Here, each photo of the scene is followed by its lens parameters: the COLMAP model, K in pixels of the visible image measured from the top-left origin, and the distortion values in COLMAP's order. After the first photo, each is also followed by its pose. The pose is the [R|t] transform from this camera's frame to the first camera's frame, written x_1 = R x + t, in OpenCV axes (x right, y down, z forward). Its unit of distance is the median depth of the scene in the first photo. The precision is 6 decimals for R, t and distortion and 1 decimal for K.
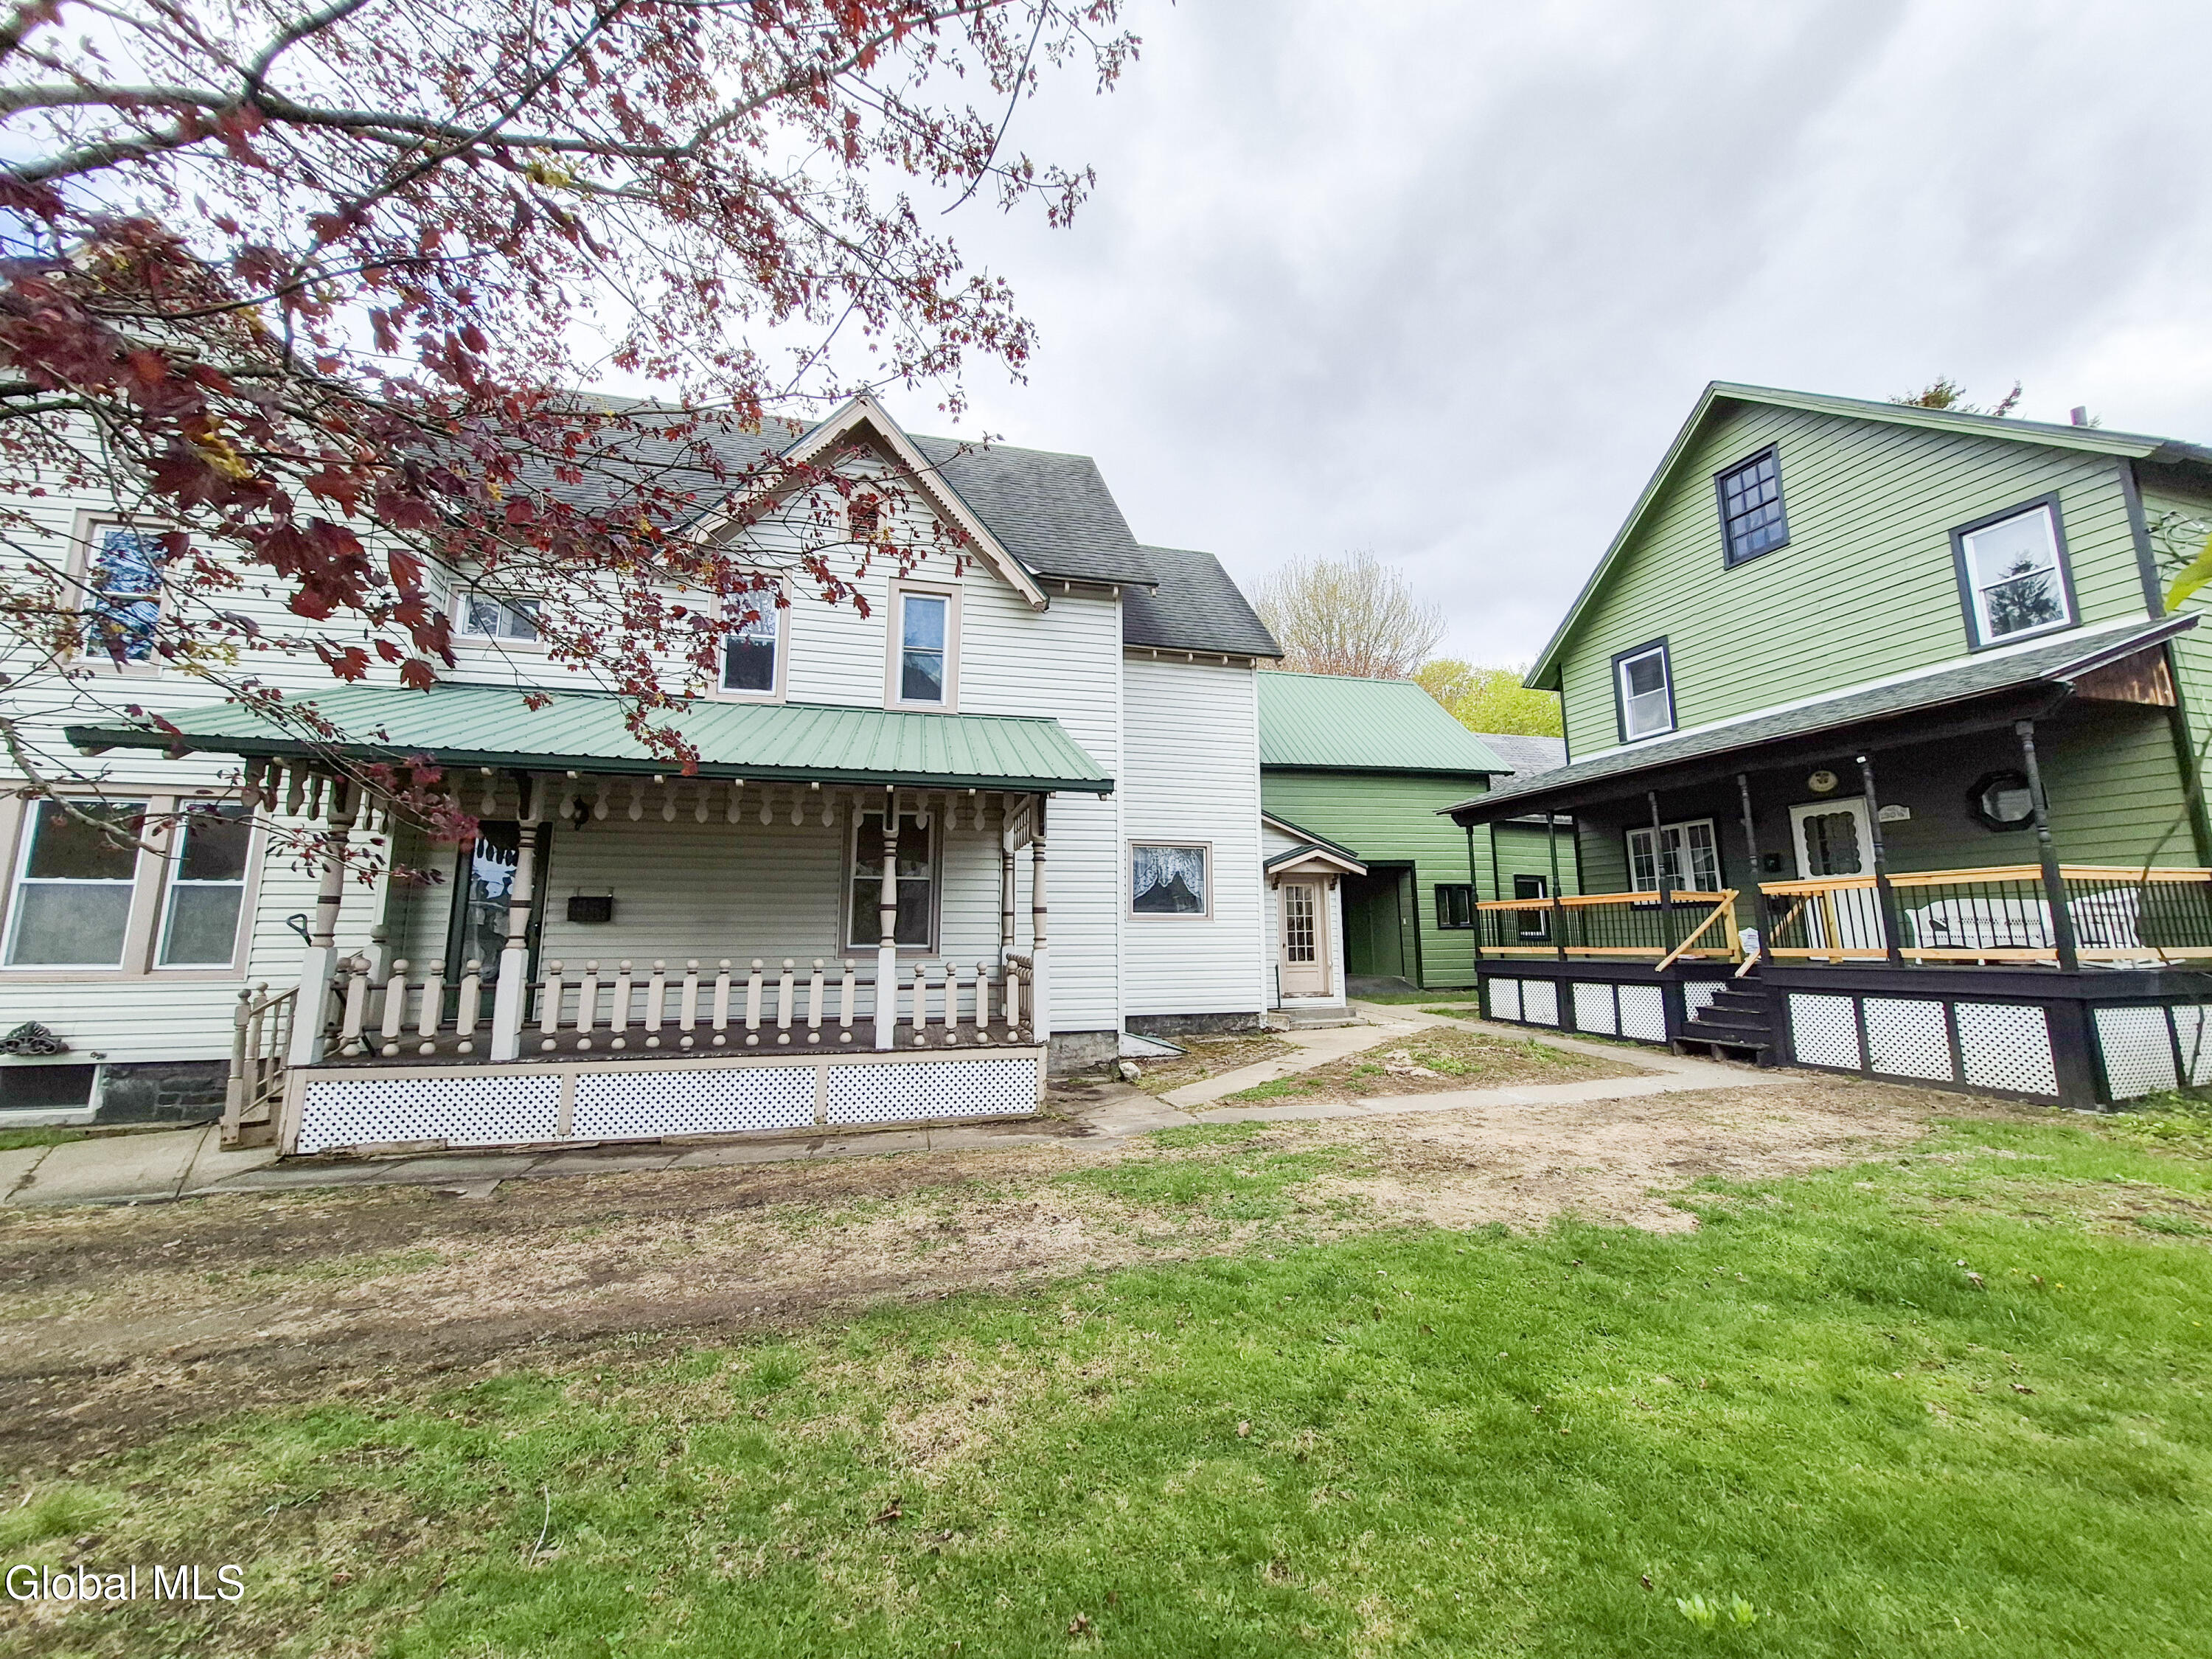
lens RADIAL K [[864.5, 0, 1121.8], [0, 864.5, 800.3], [0, 0, 1]] dist [0.000888, -0.000035]
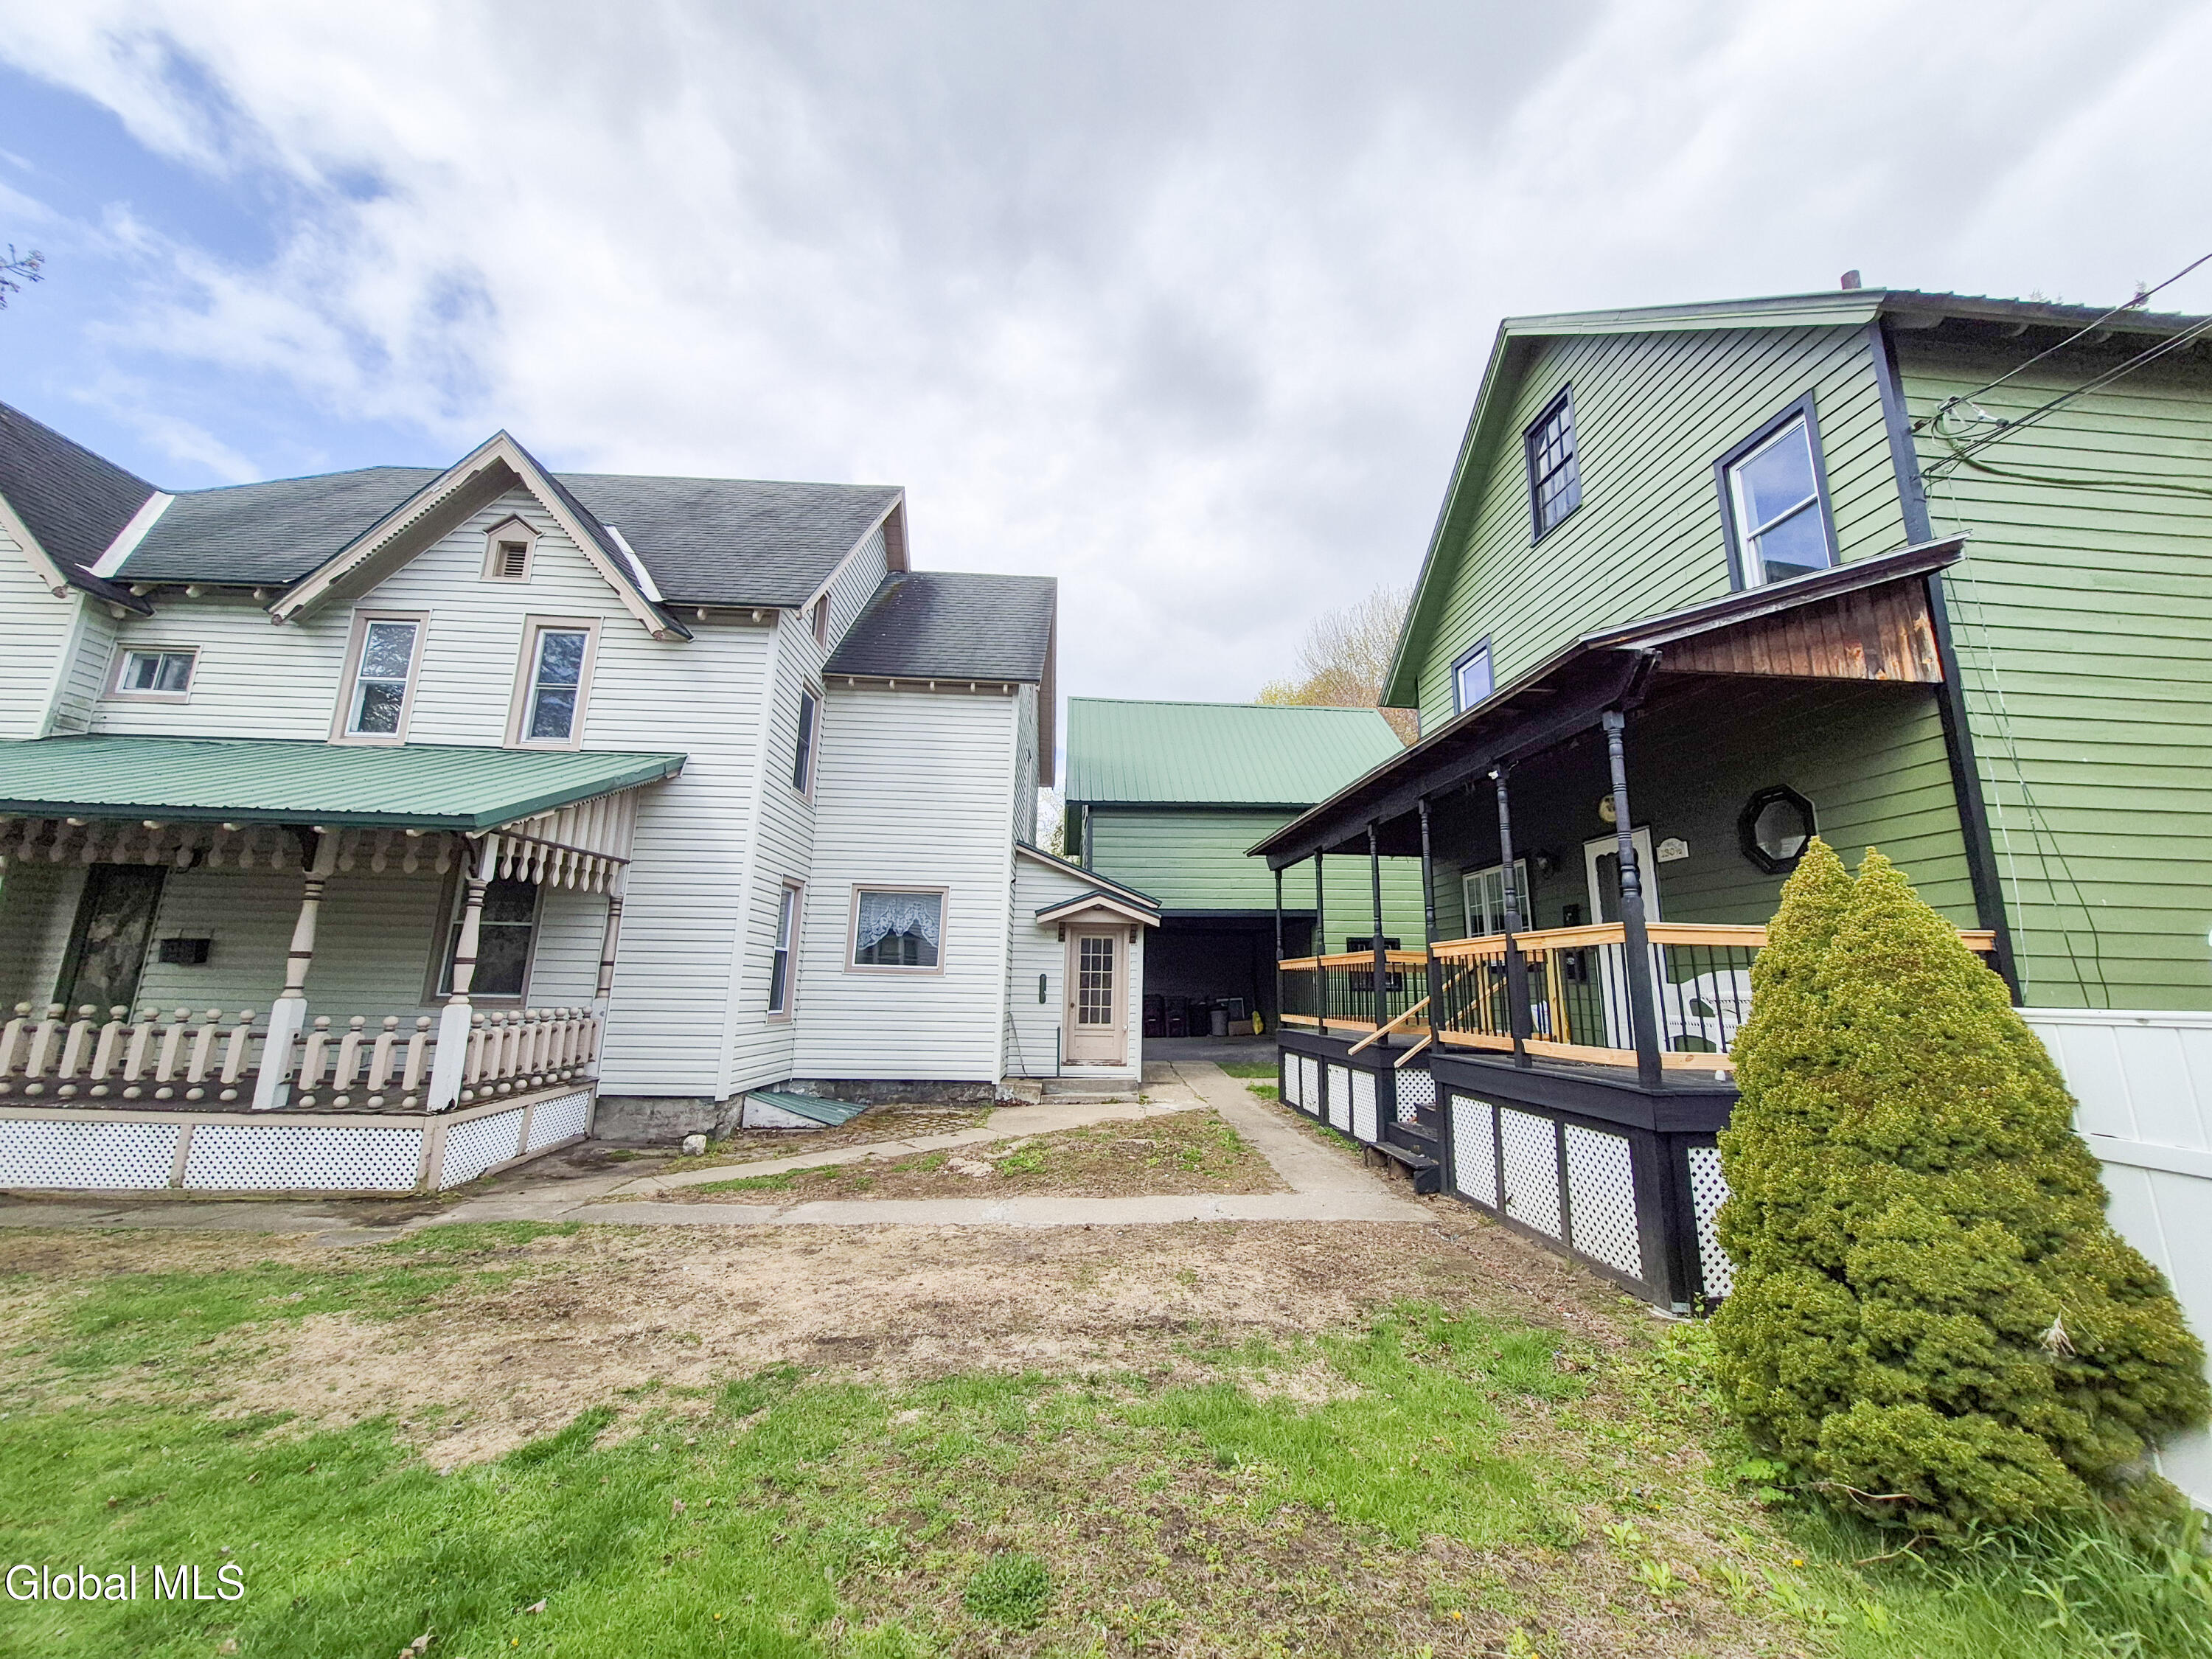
lens RADIAL K [[865.2, 0, 1115.8], [0, 865.2, 798.2], [0, 0, 1]] dist [0.003970, -0.003465]
pose [[0.979454, -0.017688, -0.200889, 0.594477], [0.006414, 0.998374, -0.056633, 0.010348], [0.201564, 0.054181, 0.977976, 0.190486]]
